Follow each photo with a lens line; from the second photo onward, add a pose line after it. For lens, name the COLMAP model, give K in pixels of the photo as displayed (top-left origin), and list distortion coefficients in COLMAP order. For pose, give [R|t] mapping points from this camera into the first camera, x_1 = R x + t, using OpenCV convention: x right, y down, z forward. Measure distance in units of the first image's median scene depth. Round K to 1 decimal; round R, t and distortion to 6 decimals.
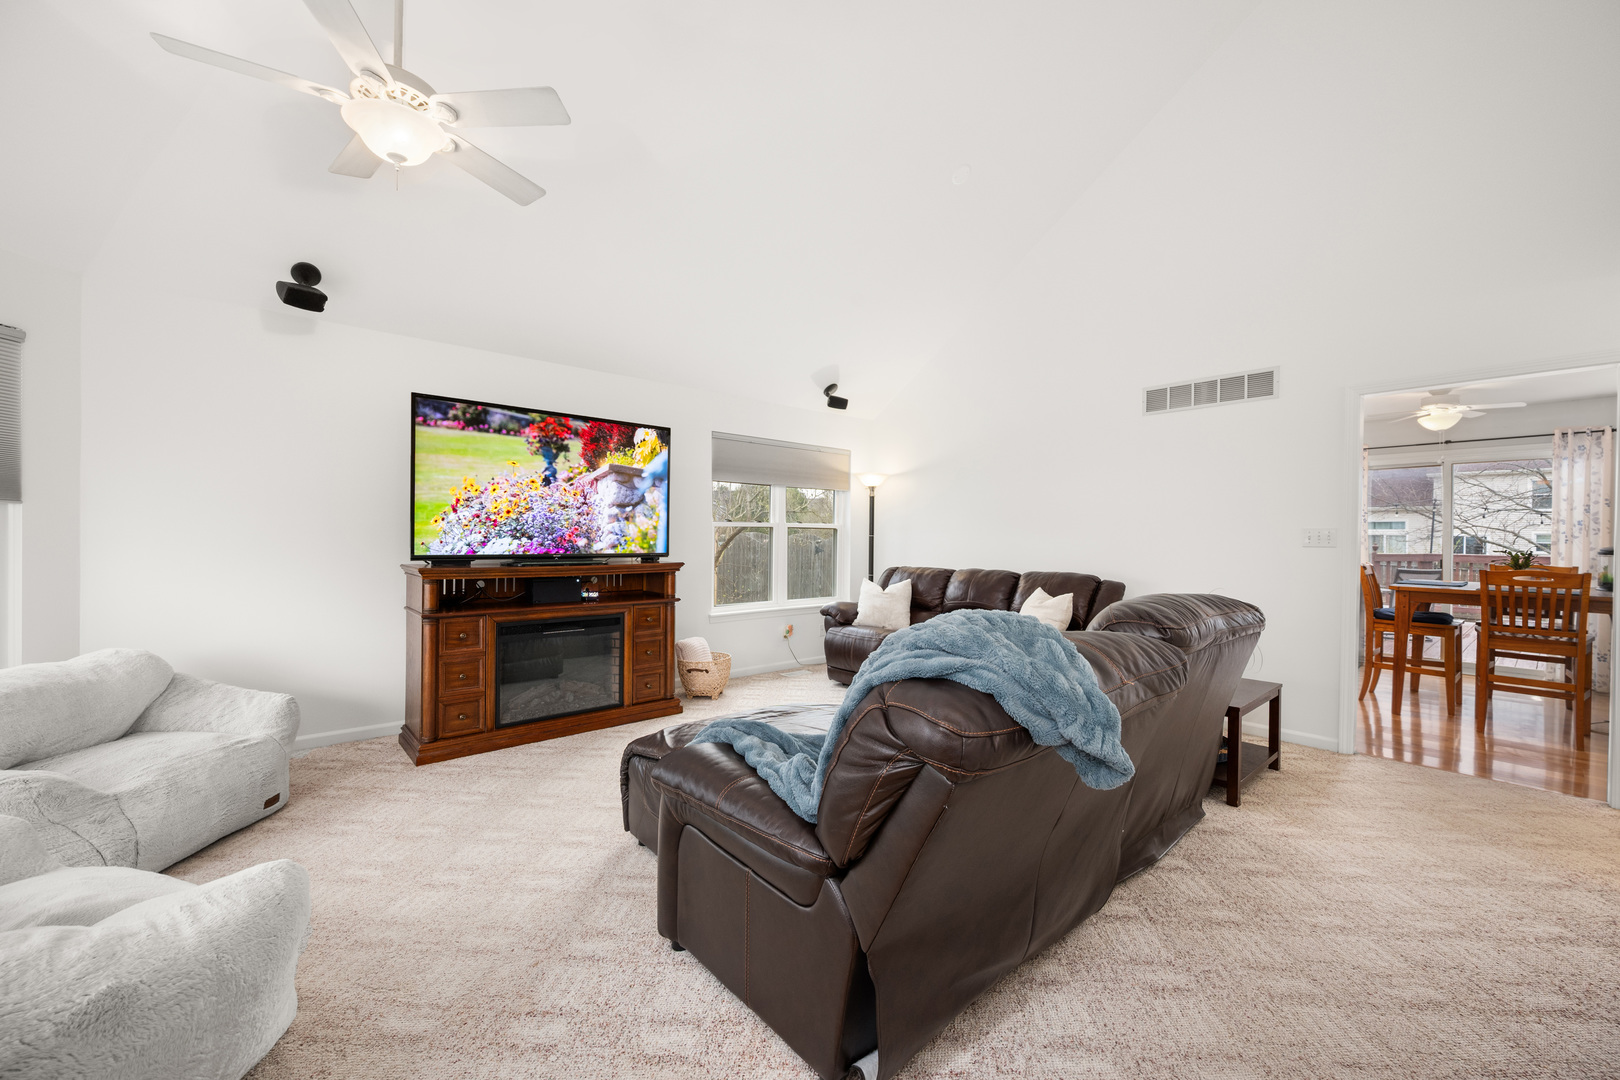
lens RADIAL K [[643.5, 0, 810.0], [0, 643.5, 540.0], [0, 0, 1]] dist [0.001112, 0.000185]
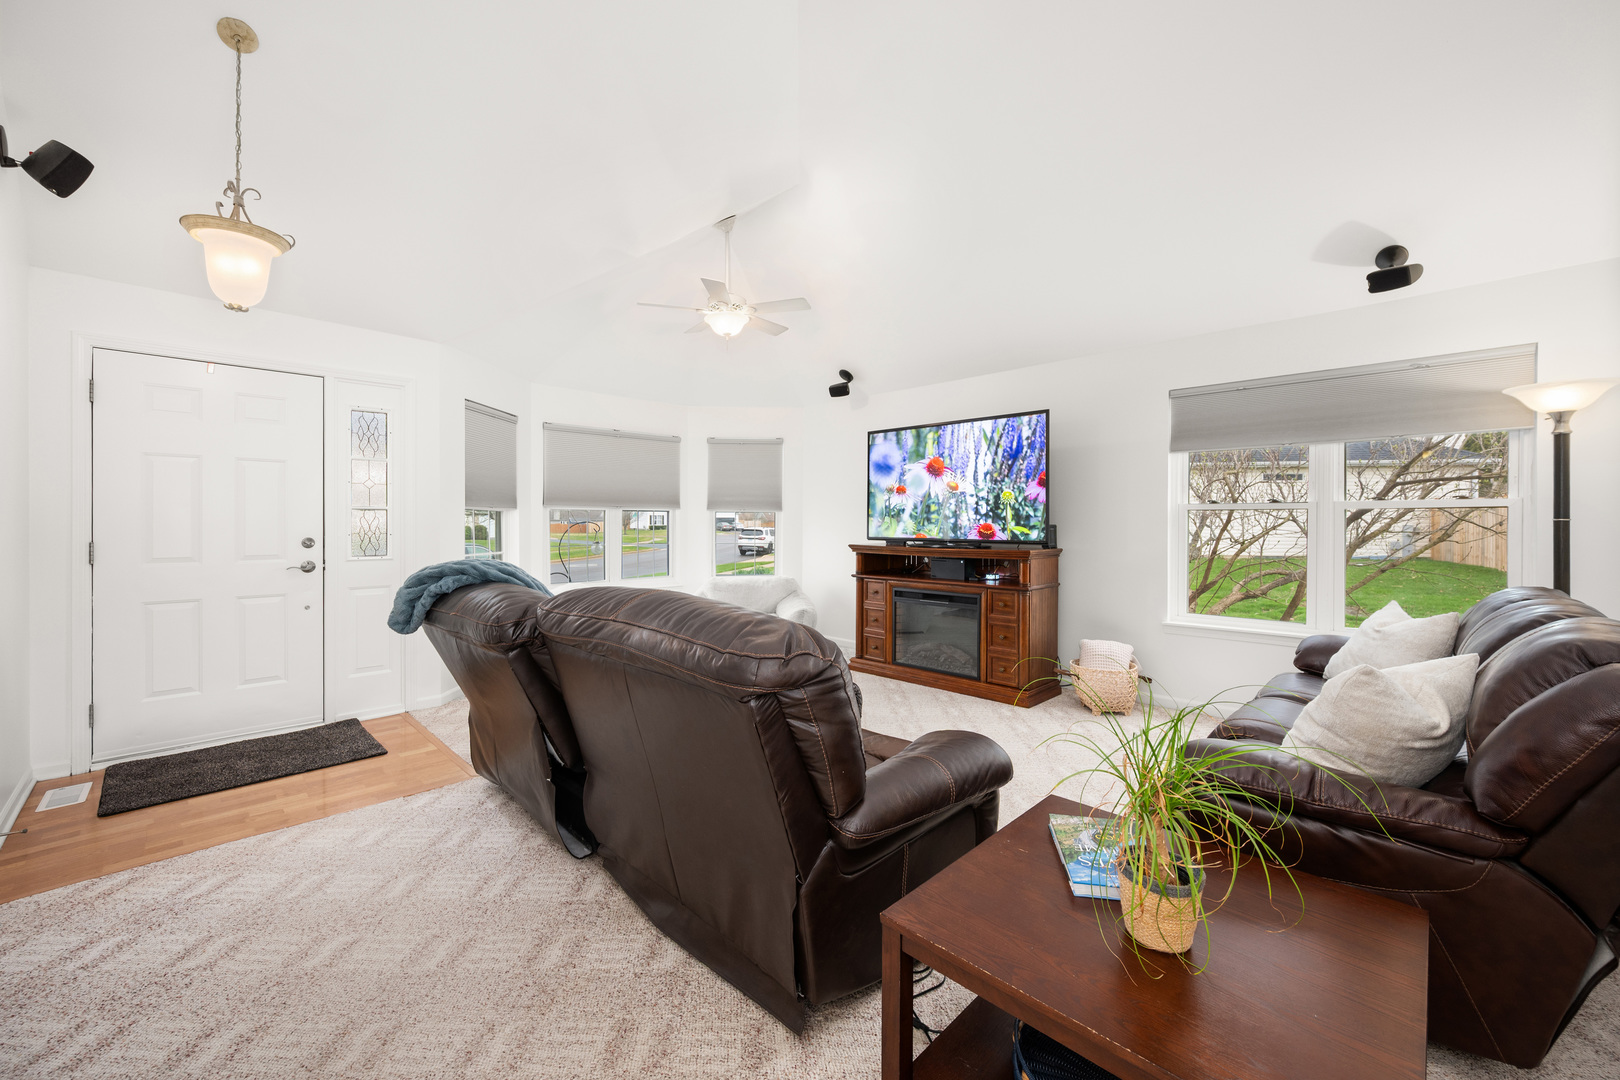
lens RADIAL K [[631.3, 0, 810.0], [0, 631.3, 540.0], [0, 0, 1]] dist [-0.013425, -0.000072]
pose [[0.064364, 0.016480, -0.997790, 0.843287], [-0.006881, 0.999847, 0.016070, 0.007760], [0.997903, 0.005831, 0.064467, 0.731047]]
